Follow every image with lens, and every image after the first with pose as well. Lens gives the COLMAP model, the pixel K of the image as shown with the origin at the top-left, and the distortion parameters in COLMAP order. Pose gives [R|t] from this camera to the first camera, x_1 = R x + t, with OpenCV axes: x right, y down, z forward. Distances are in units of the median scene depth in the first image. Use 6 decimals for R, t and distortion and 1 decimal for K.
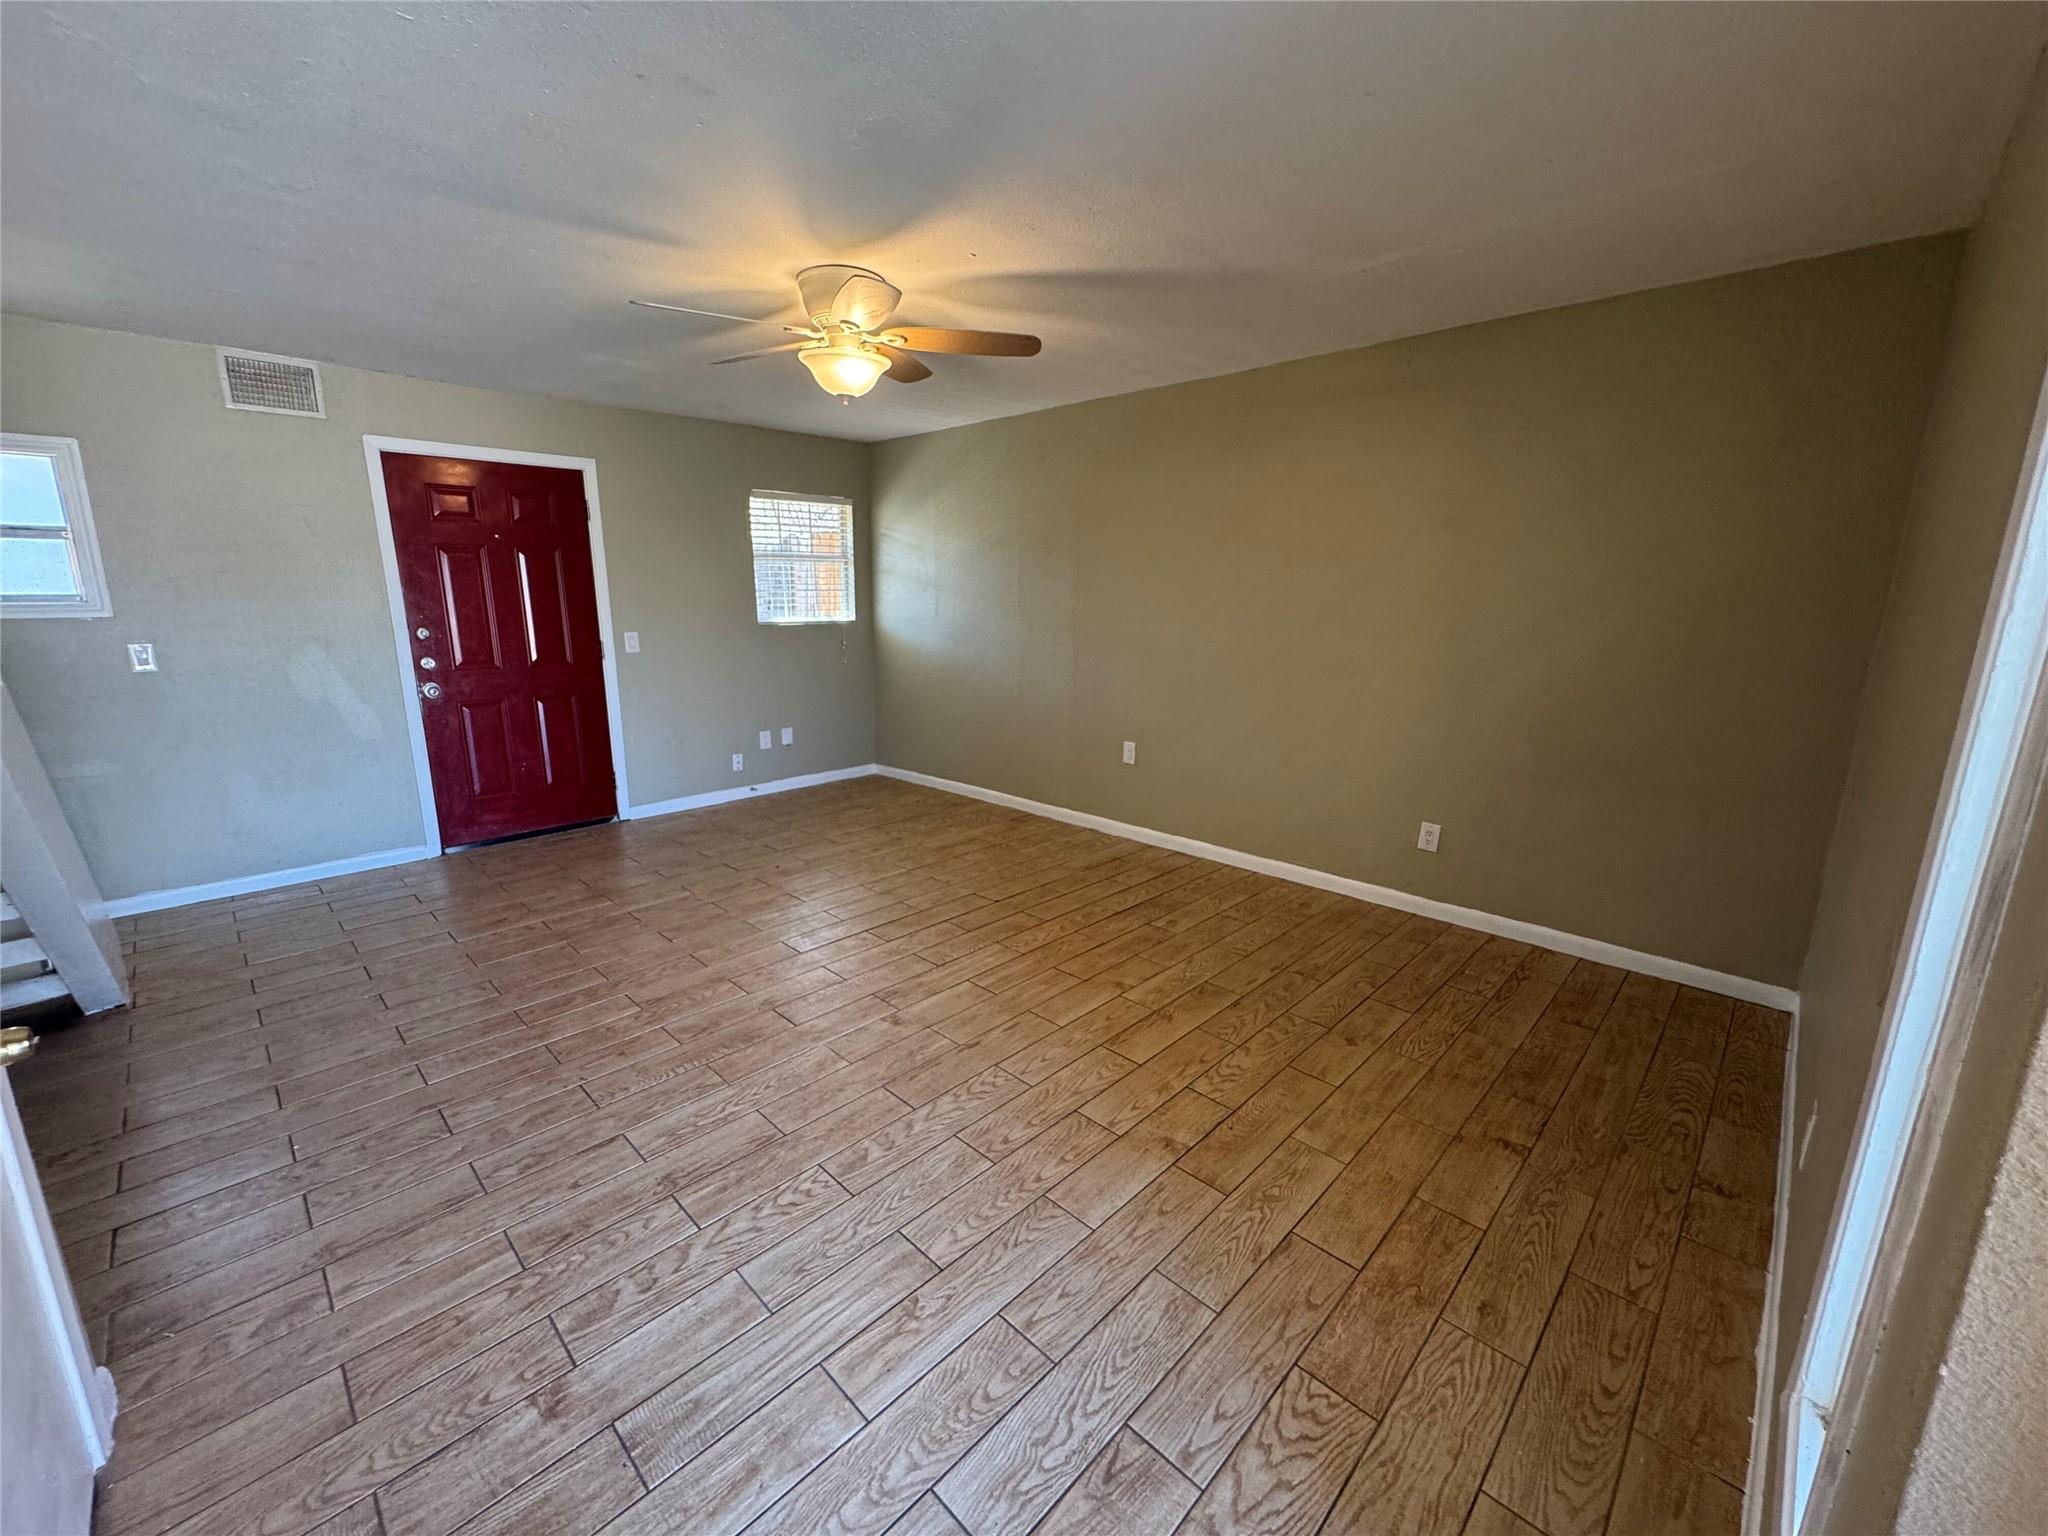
lens RADIAL K [[818.9, 0, 1027.3], [0, 818.9, 772.9], [0, 0, 1]] dist [-0.000215, -0.000580]
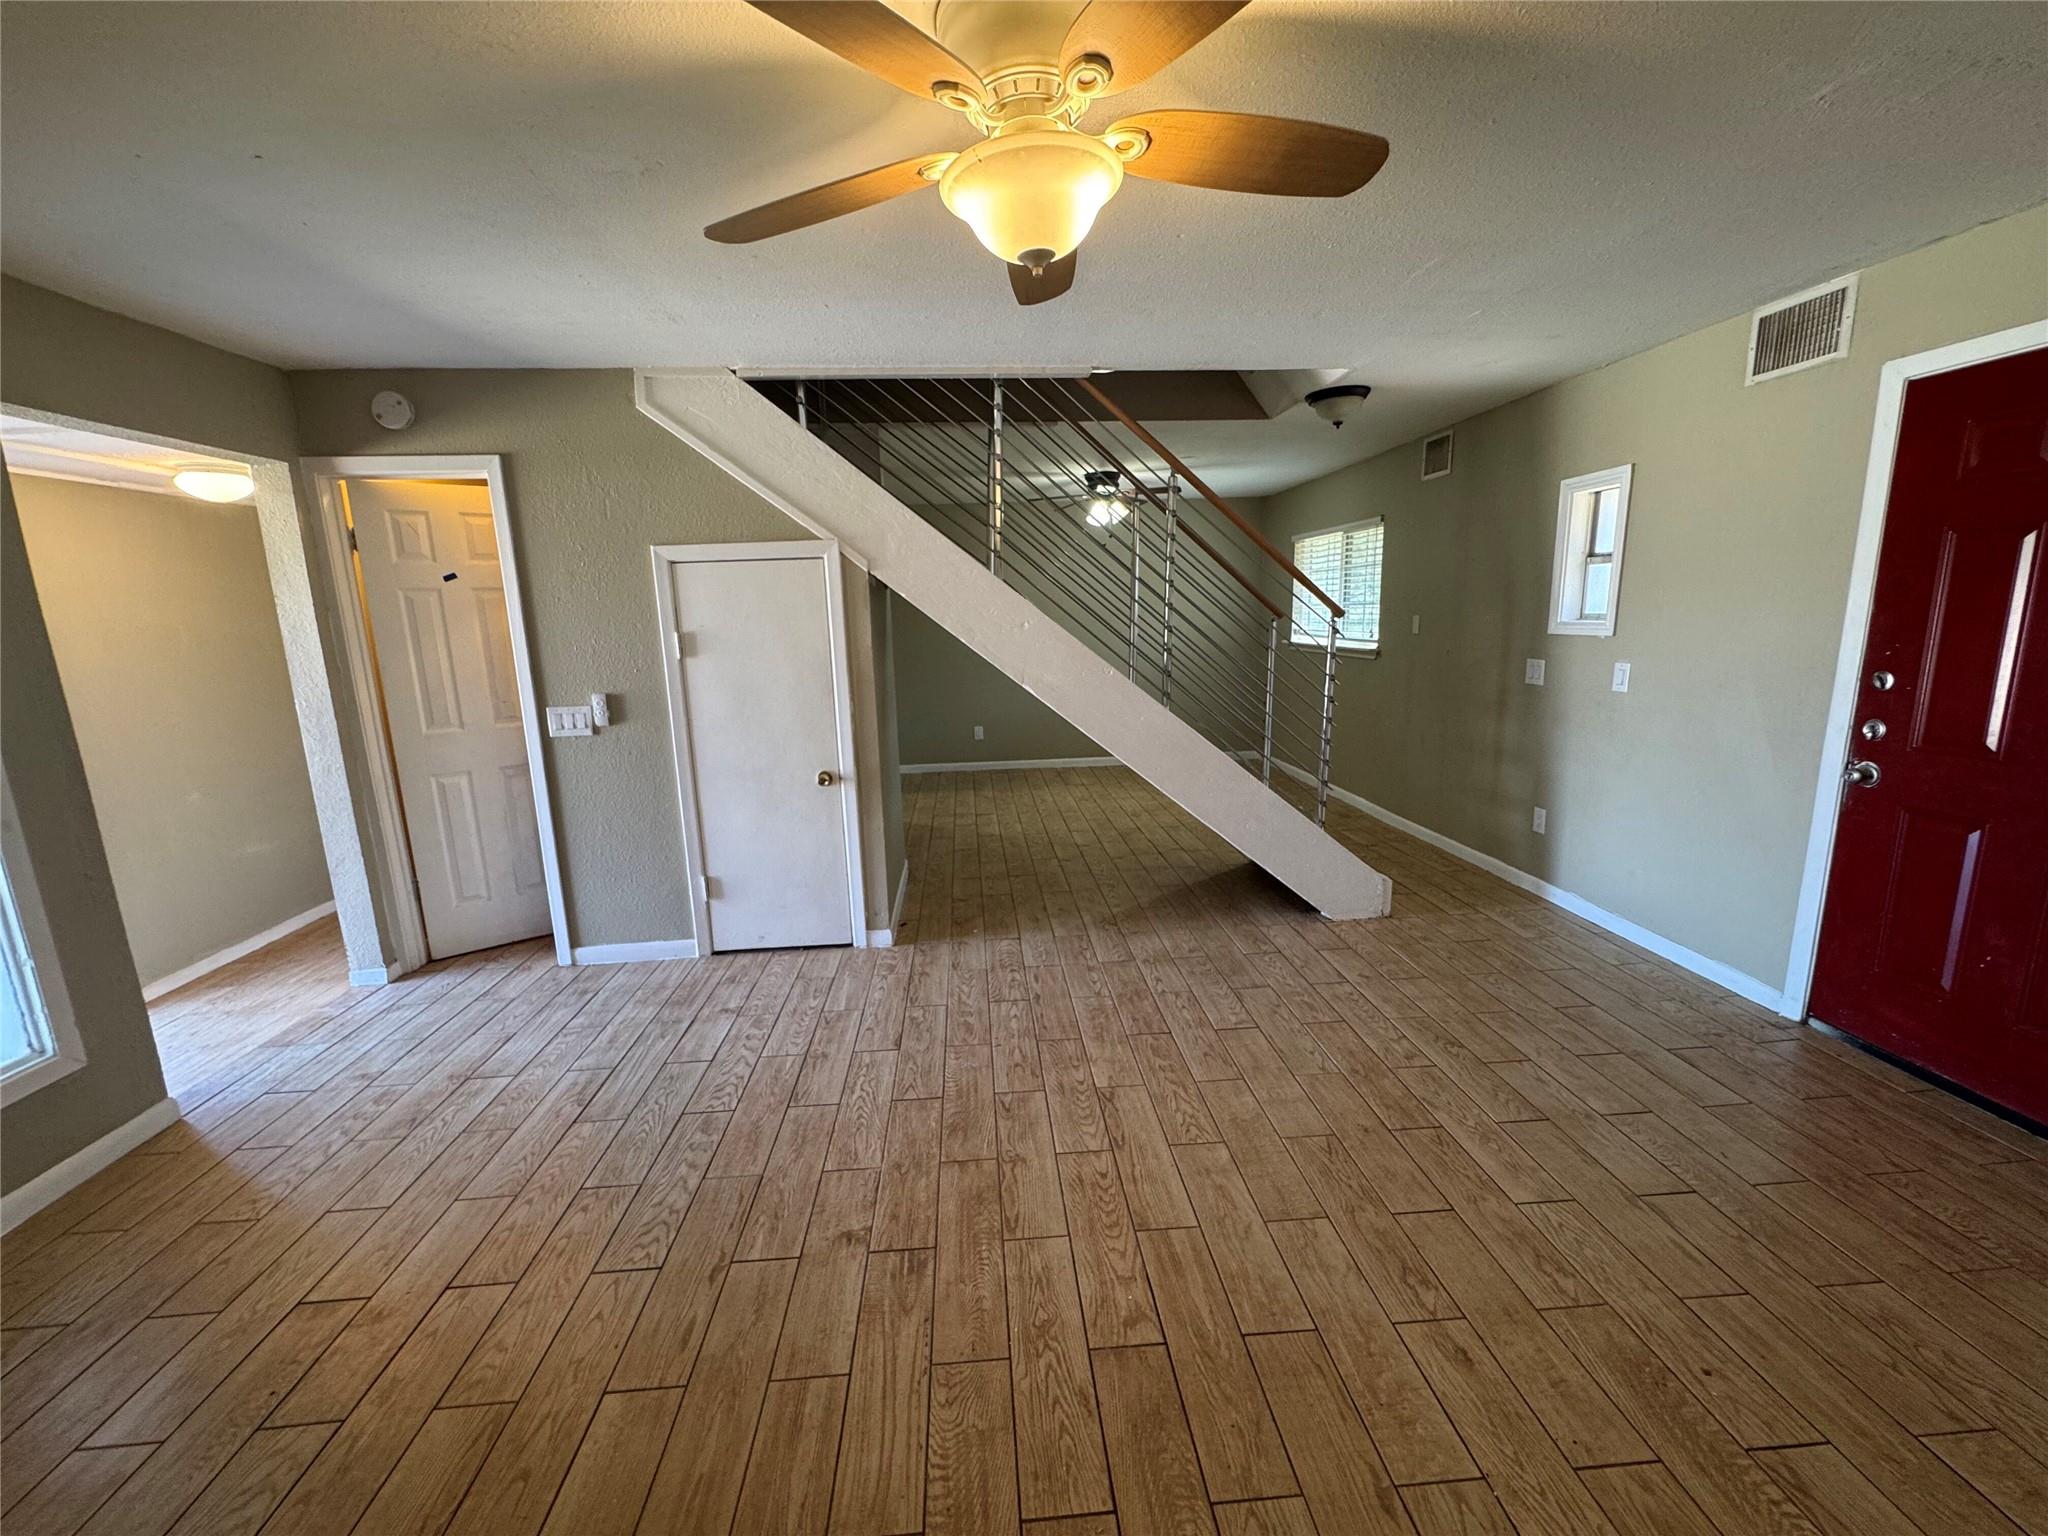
lens RADIAL K [[818.9, 0, 1023.1], [0, 818.9, 773.0], [0, 0, 1]] dist [-0.000215, -0.000580]
pose [[-0.669395, 0.160130, -0.725443, 0.156322], [-0.136297, 0.933448, 0.331811, -0.271325], [0.730296, 0.320988, -0.603020, 1.136263]]
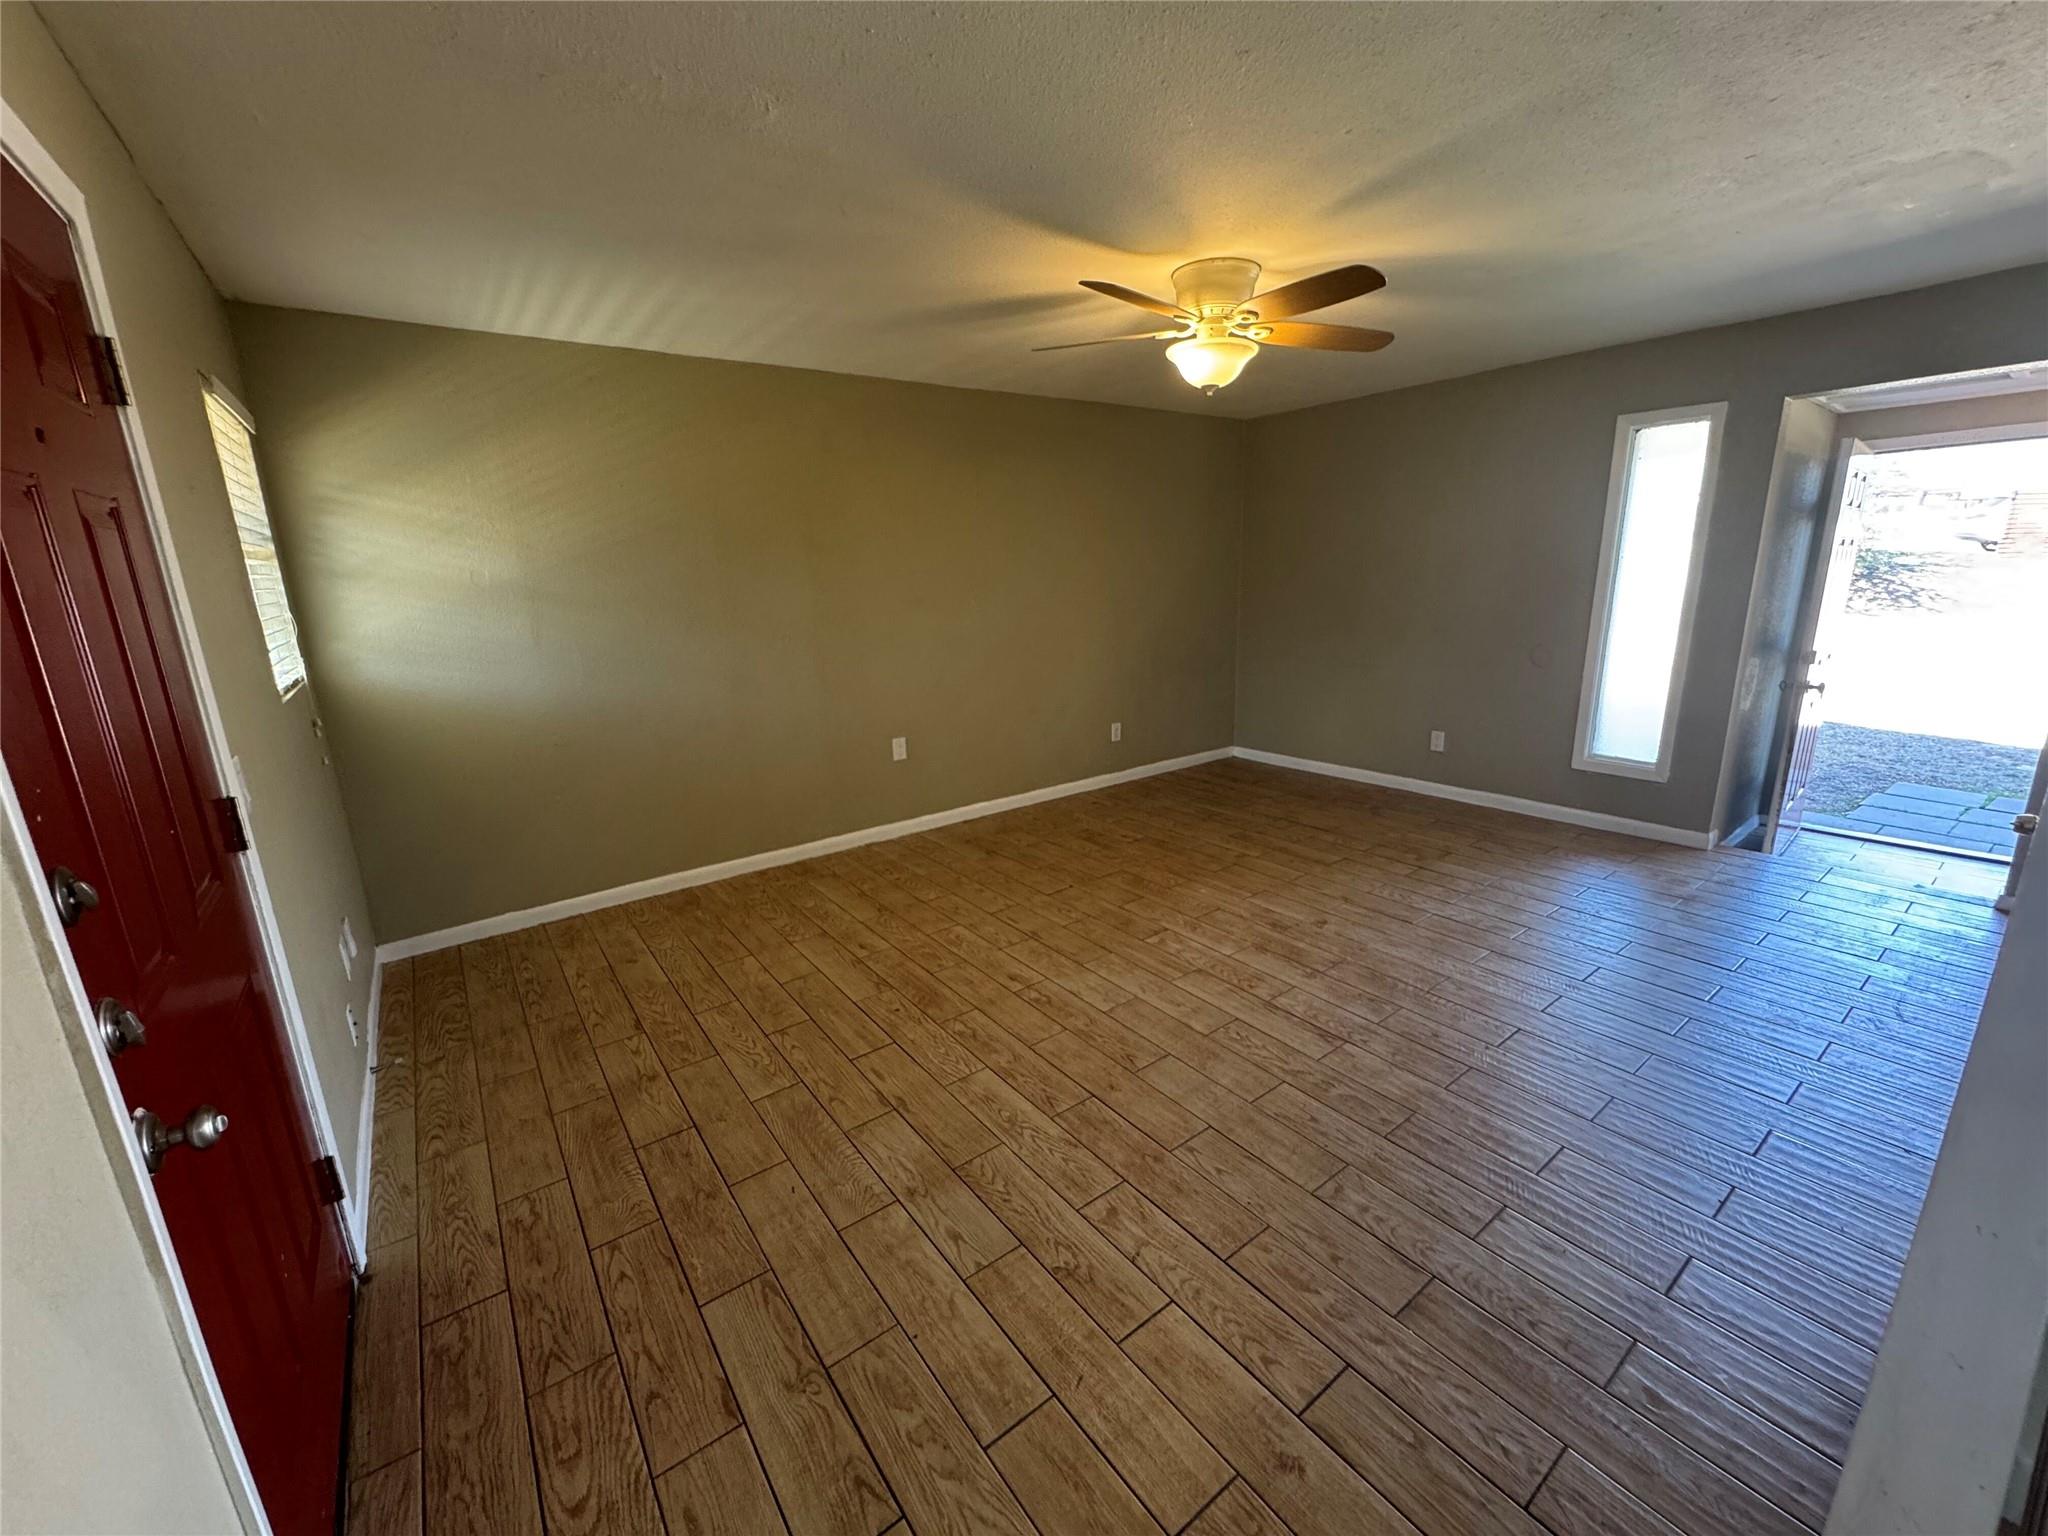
lens RADIAL K [[818.9, 0, 1028.9], [0, 818.9, 766.0], [0, 0, 1]] dist [-0.000215, -0.000580]
pose [[0.161547, -0.244887, 0.955999, -1.093463], [0.247667, 0.947781, 0.200930, -0.225920], [-0.955282, 0.204310, 0.213761, 0.891576]]
